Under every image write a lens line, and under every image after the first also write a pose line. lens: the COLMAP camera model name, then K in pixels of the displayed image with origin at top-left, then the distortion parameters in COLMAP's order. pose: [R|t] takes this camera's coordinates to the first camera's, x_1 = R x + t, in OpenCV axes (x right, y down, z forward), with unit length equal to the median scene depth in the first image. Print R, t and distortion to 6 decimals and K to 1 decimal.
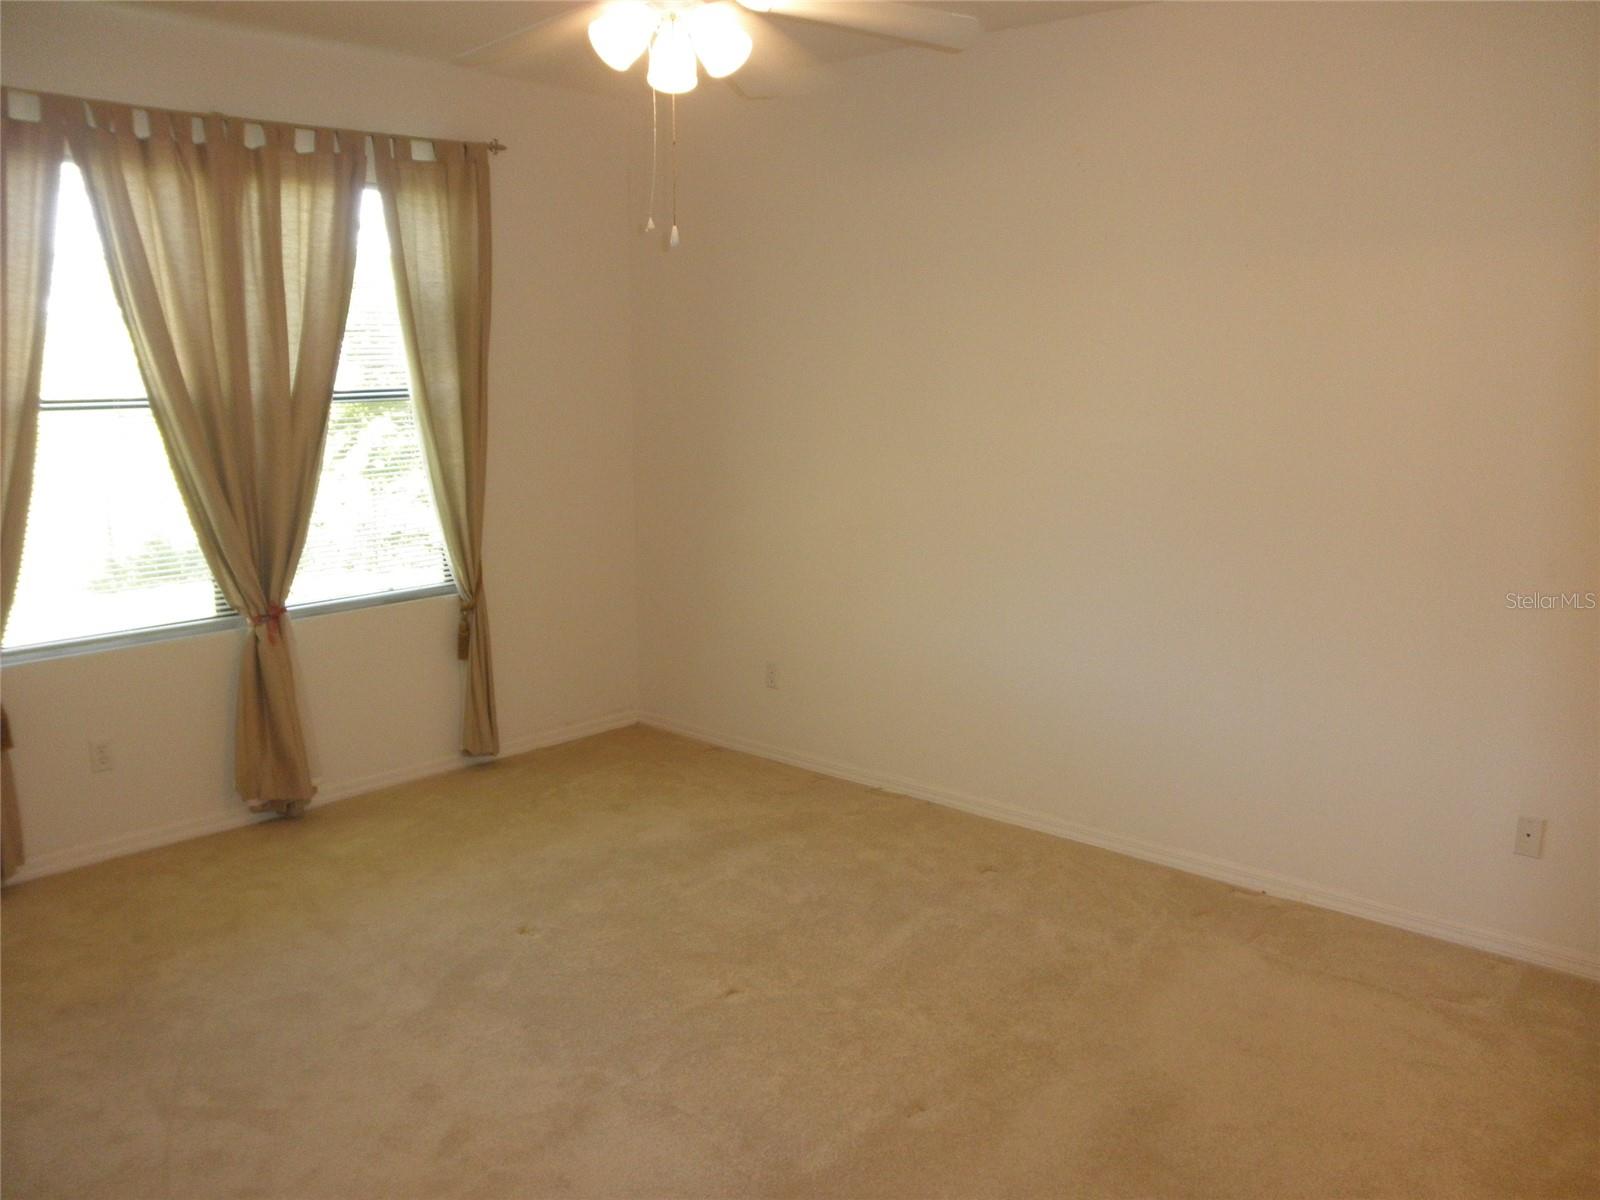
lens RADIAL K [[1324.0, 0, 824.5], [0, 1324.0, 598.9], [0, 0, 1]] dist [-0.085759, 0.061698]
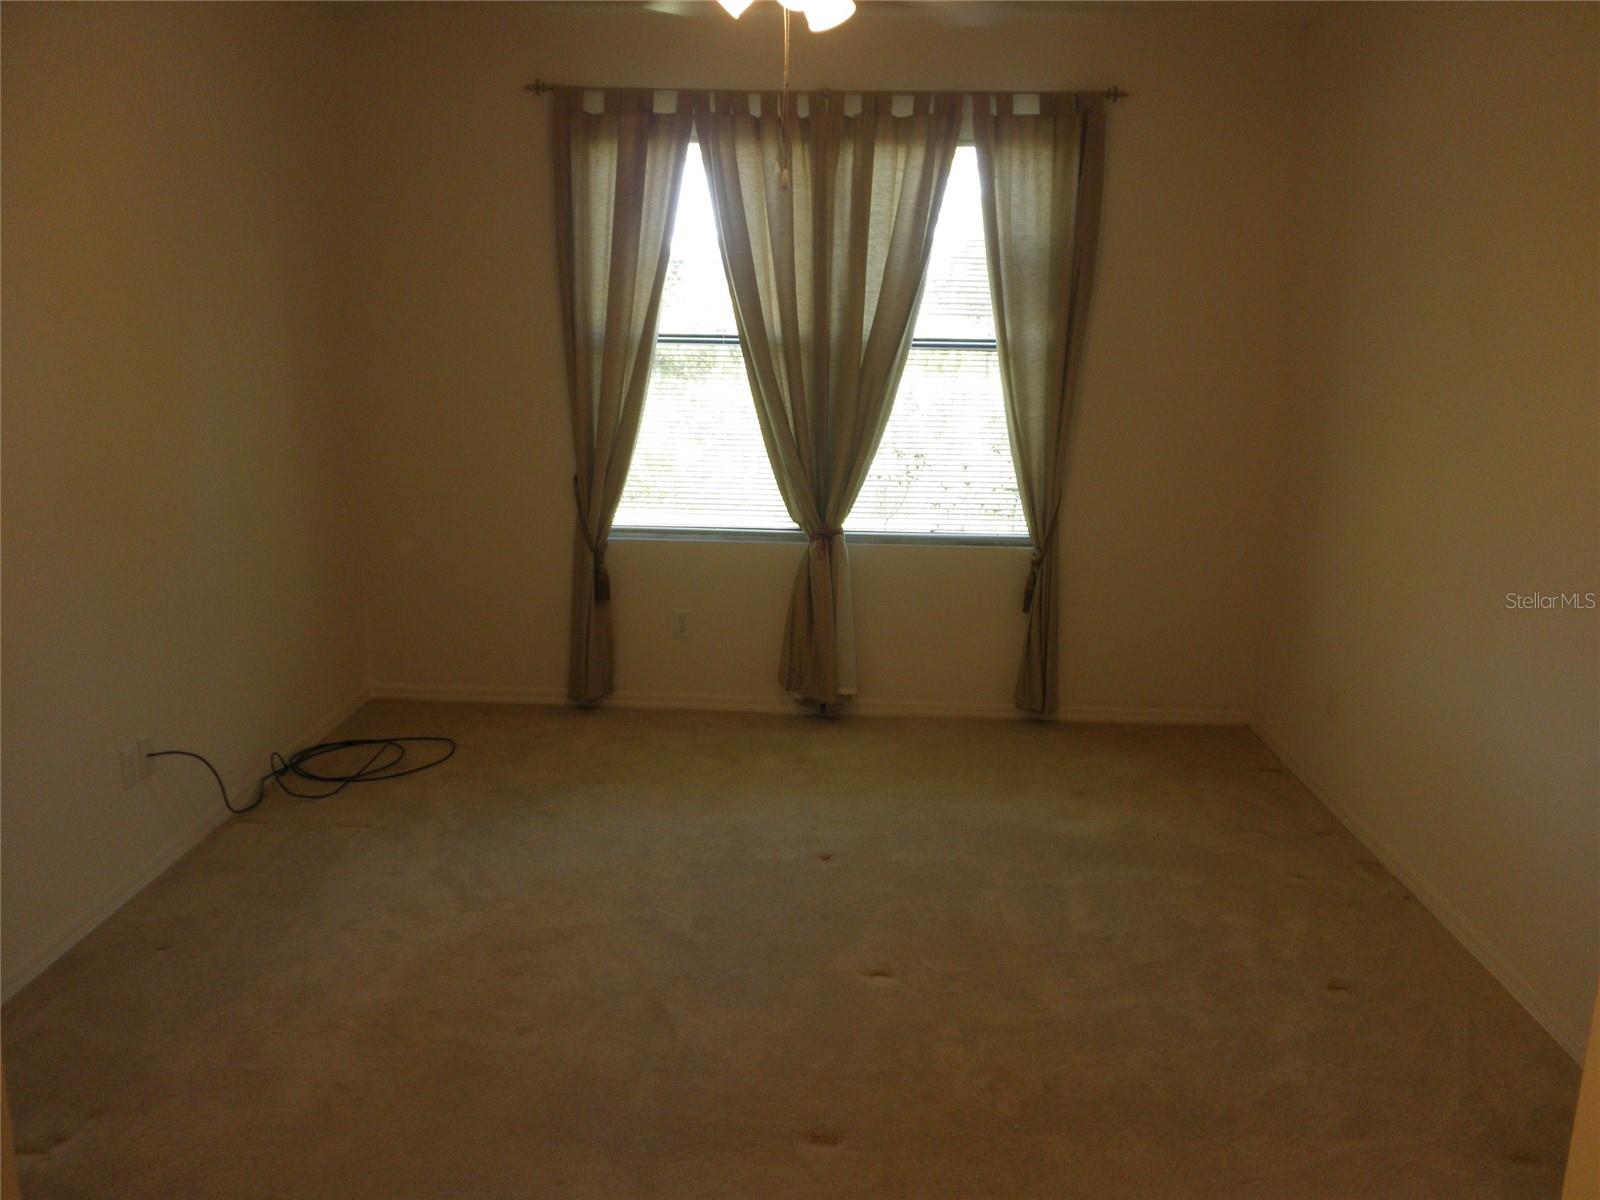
lens RADIAL K [[1324.0, 0, 824.5], [0, 1324.0, 598.9], [0, 0, 1]] dist [-0.085759, 0.061698]
pose [[0.647926, 0.165608, -0.743482, 0.432410], [-0.157858, 0.984082, 0.081631, -0.025718], [0.745166, 0.064474, 0.663755, 0.247659]]
